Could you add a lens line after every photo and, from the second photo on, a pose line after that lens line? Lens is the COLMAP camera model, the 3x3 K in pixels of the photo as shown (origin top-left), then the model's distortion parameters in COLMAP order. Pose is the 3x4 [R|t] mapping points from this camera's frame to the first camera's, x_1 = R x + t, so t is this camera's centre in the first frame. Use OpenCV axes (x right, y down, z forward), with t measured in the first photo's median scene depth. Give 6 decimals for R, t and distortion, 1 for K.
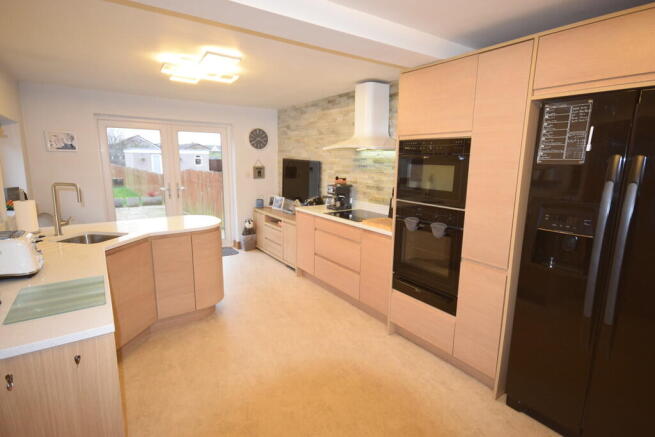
lens RADIAL K [[324.1, 0, 327.5], [0, 324.1, 218.5], [0, 0, 1]] dist [0.020148, 0.000180]
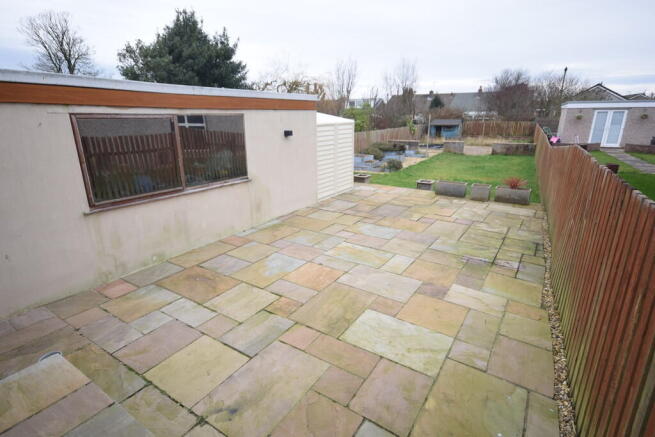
lens RADIAL K [[337.9, 0, 327.5], [0, 337.9, 218.5], [0, 0, 1]] dist [0.016765, -0.000499]
pose [[0.373767, 0.264043, -0.889146, -0.051901], [-0.159767, 0.962623, 0.218703, -0.044797], [0.913659, 0.060312, 0.401982, 0.215056]]
